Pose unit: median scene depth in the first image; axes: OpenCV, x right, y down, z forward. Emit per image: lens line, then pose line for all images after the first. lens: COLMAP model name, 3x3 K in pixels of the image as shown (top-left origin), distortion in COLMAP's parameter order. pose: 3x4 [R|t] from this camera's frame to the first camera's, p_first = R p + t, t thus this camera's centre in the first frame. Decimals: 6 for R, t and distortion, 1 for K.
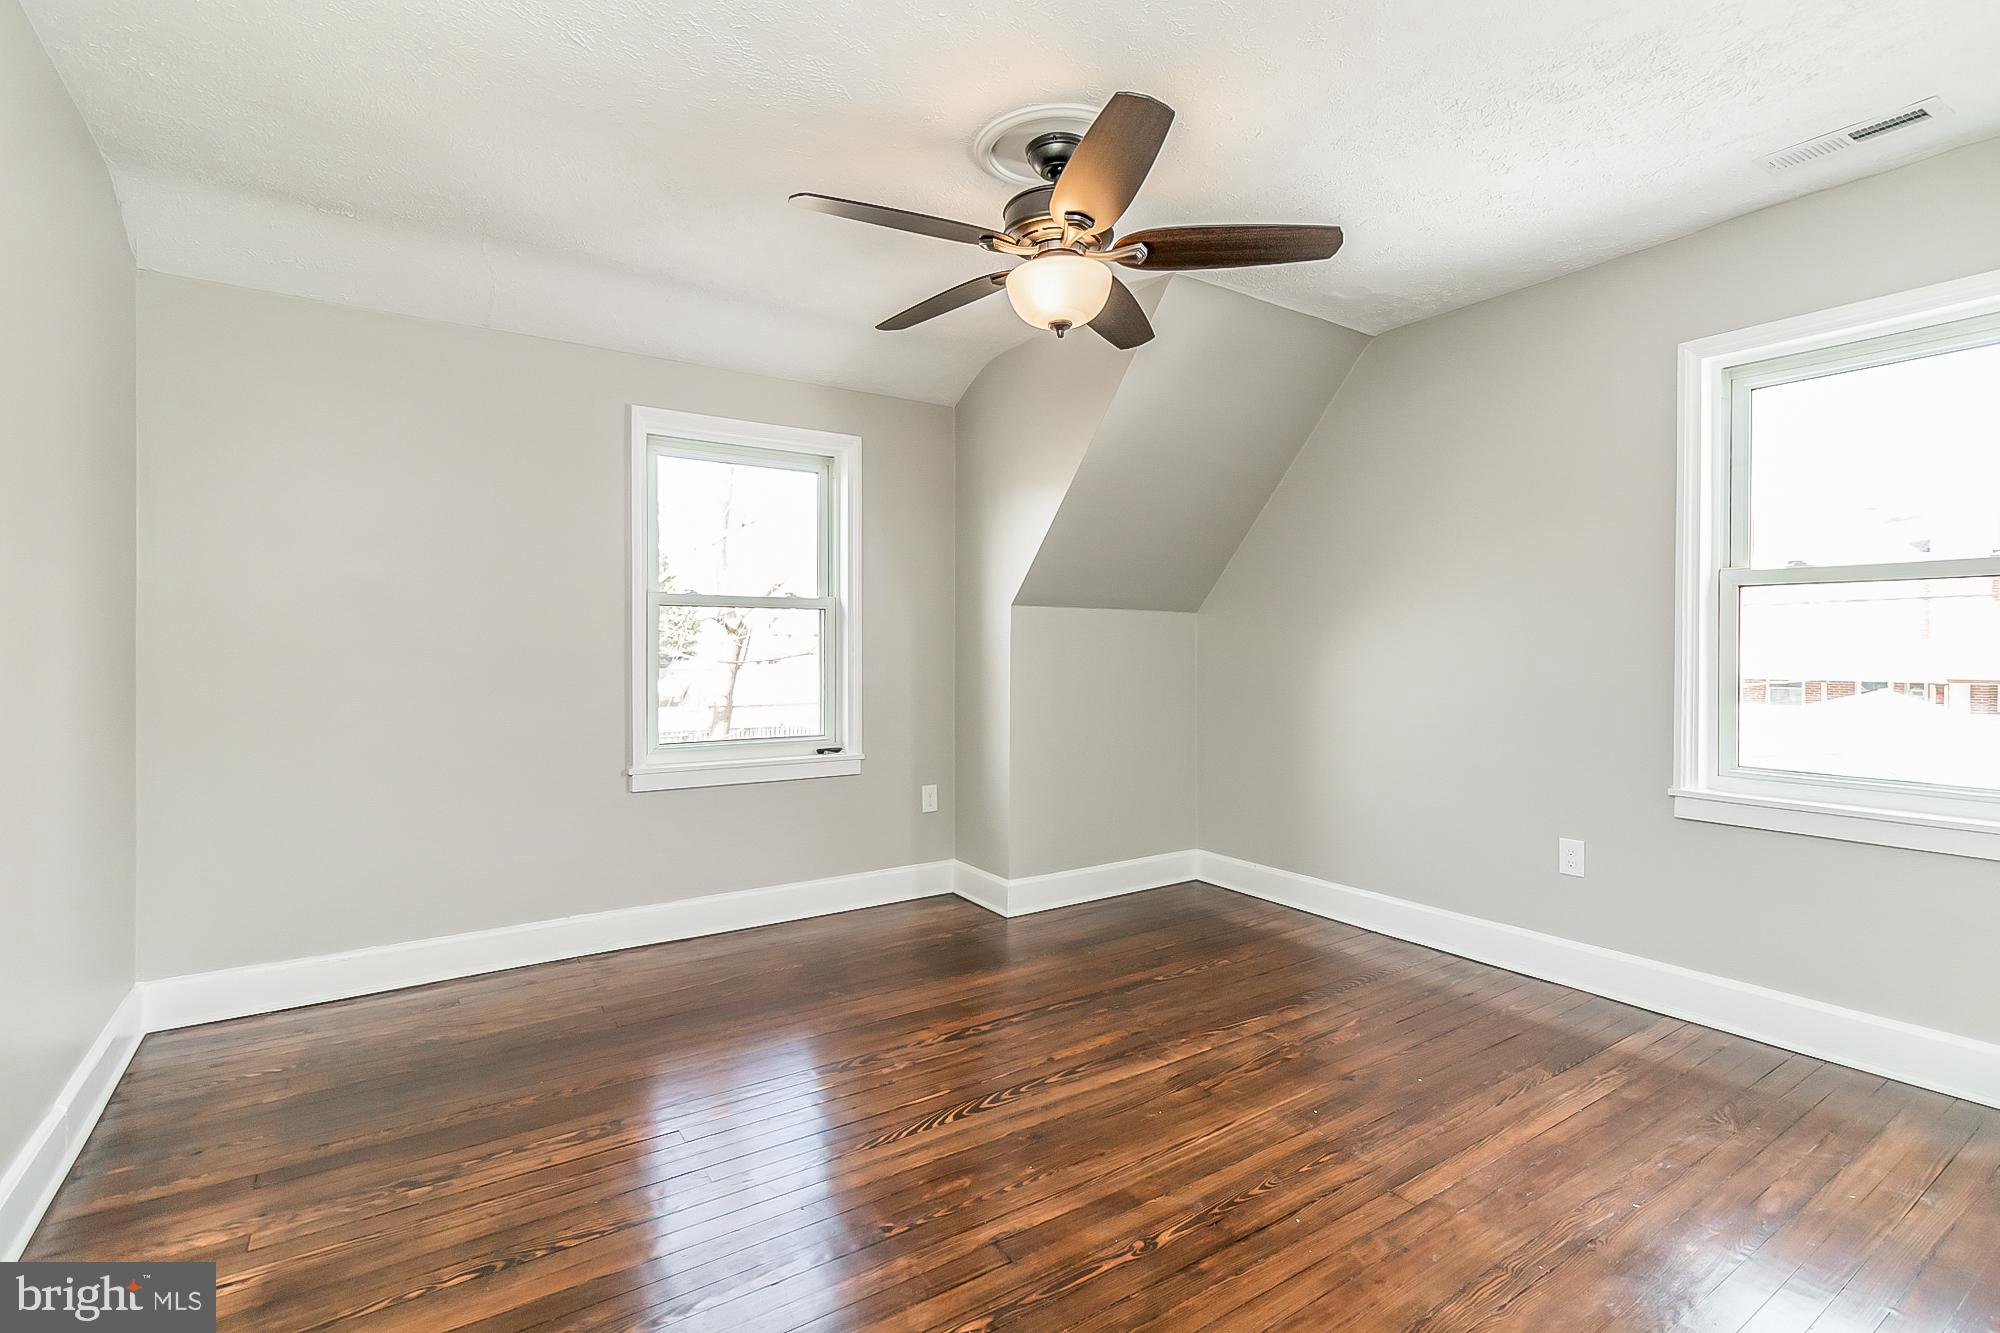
lens RADIAL K [[922.1, 0, 991.5], [0, 922.1, 655.8], [0, 0, 1]] dist [0.008999, -0.000071]
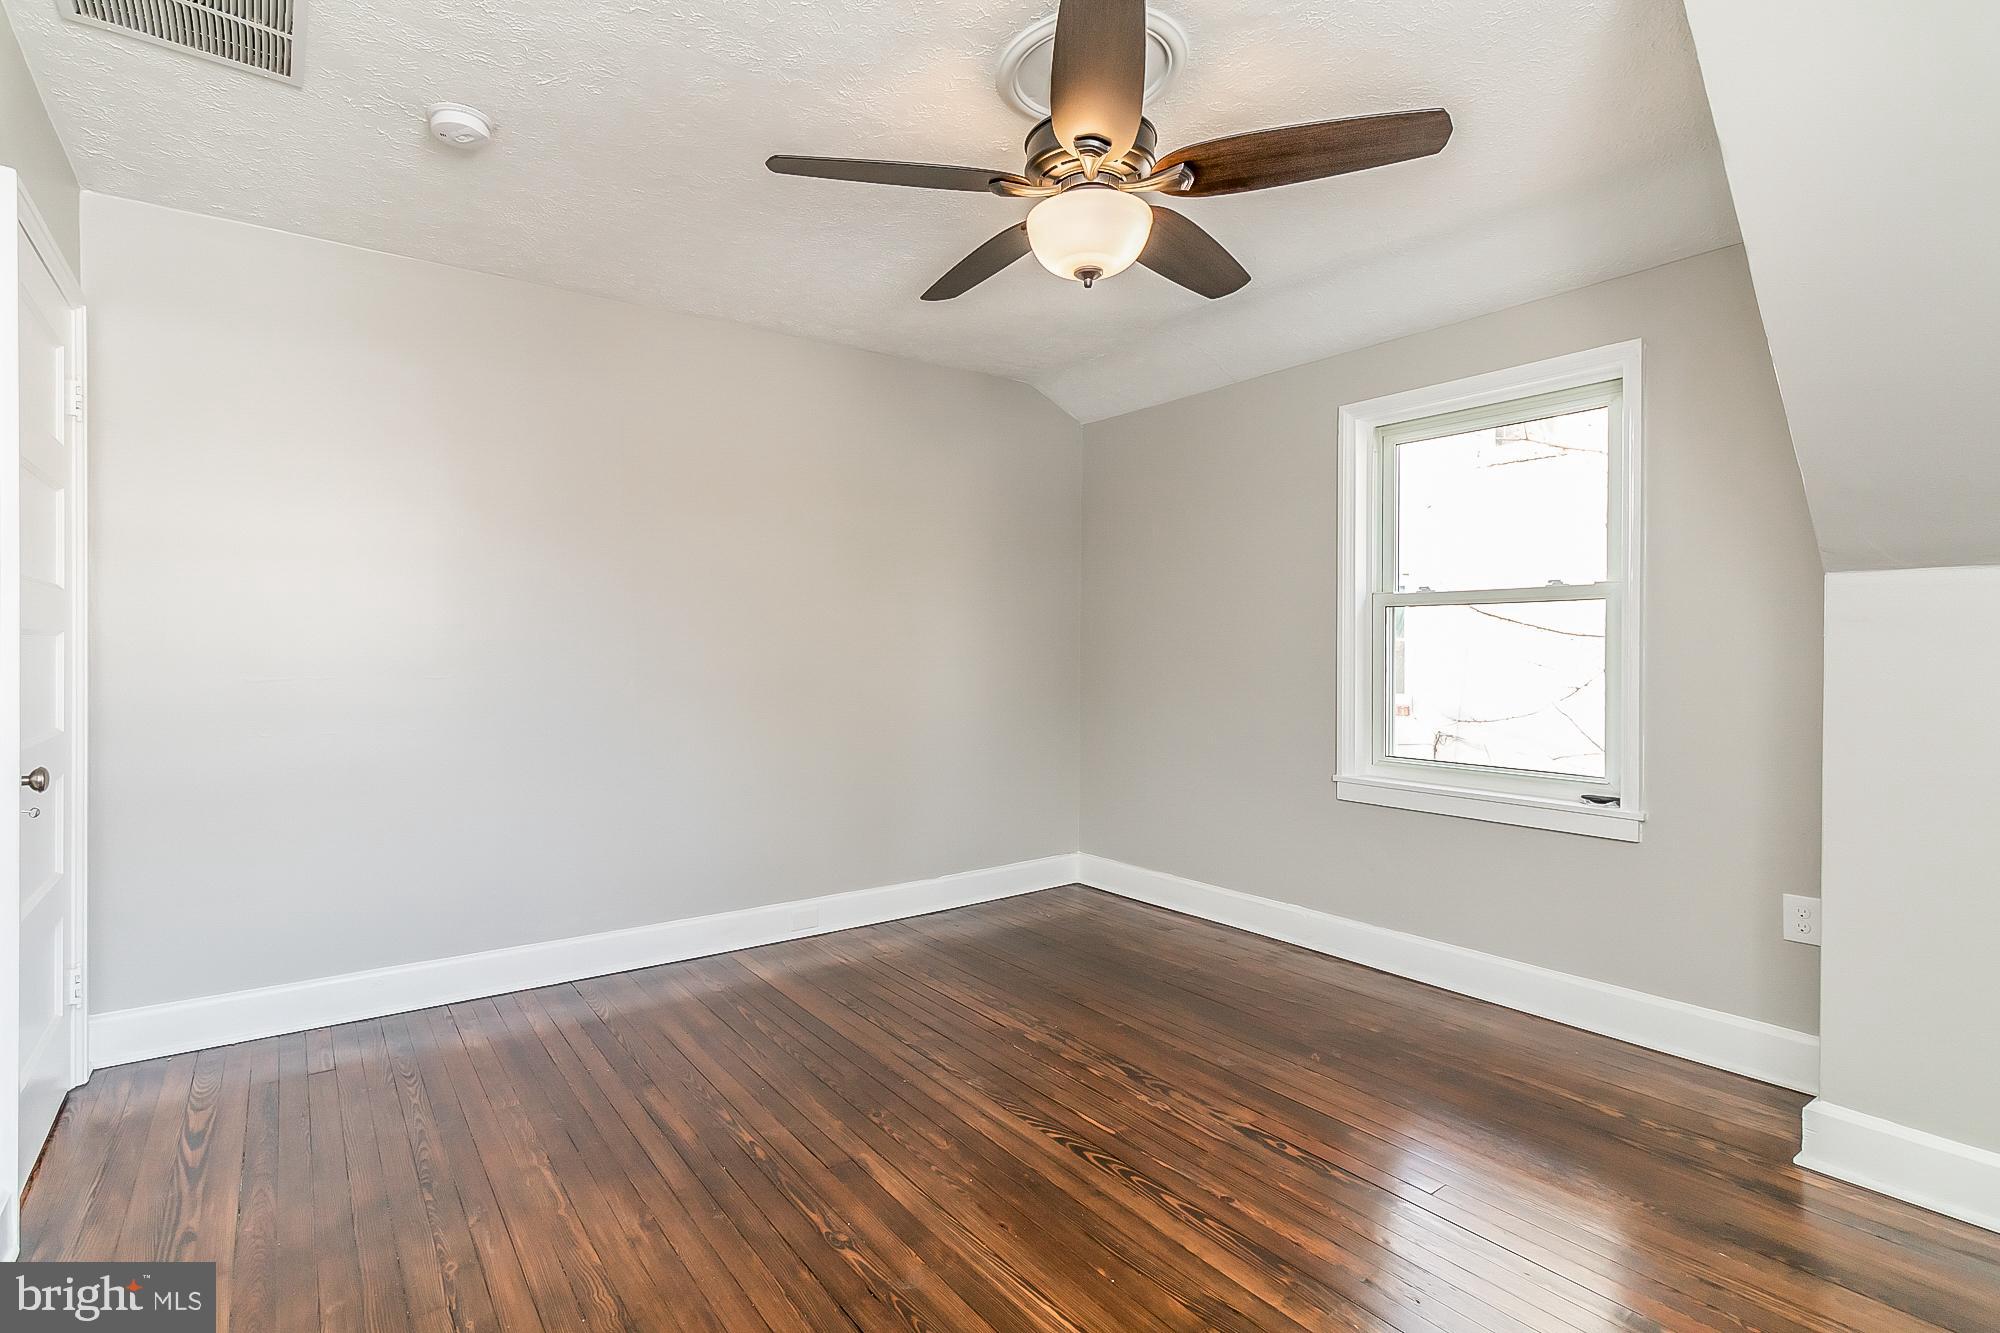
lens RADIAL K [[942.2, 0, 928.7], [0, 942.2, 638.5], [0, 0, 1]] dist [-0.000881, -0.000243]
pose [[0.014960, -0.015523, -0.999768, 0.846299], [-0.012719, 0.999796, -0.015714, -0.002664], [0.999807, 0.012951, 0.014760, 0.754960]]
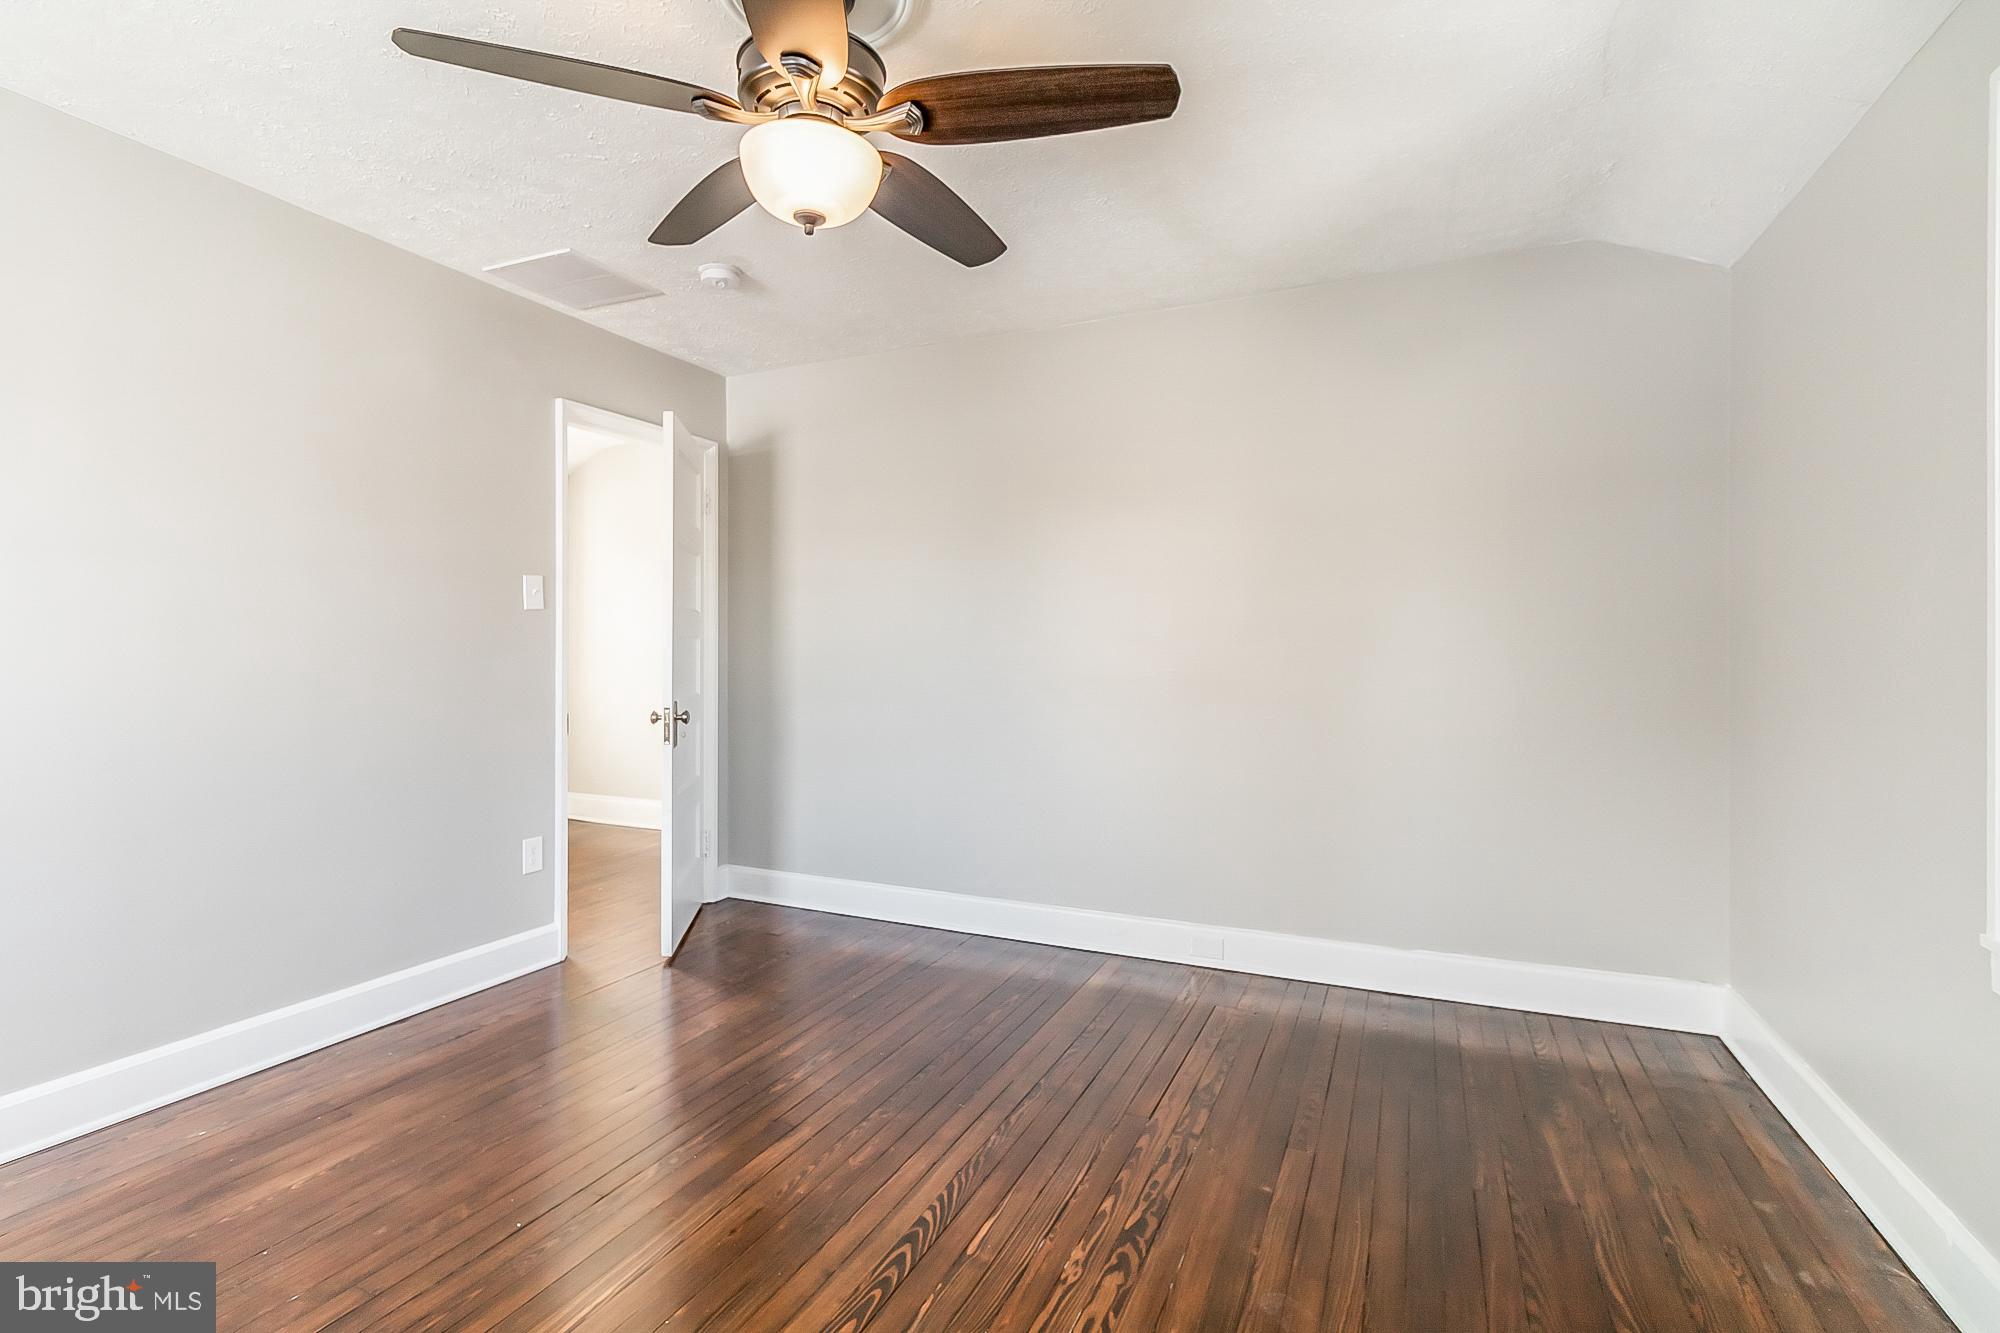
lens RADIAL K [[929.5, 0, 984.4], [0, 929.5, 644.7], [0, 0, 1]] dist [0.001446, 0.000303]
pose [[-0.851016, -0.006019, -0.525105, 0.313895], [-0.009228, 0.999951, 0.003493, -0.011285], [0.525058, 0.007819, -0.851030, 1.542647]]
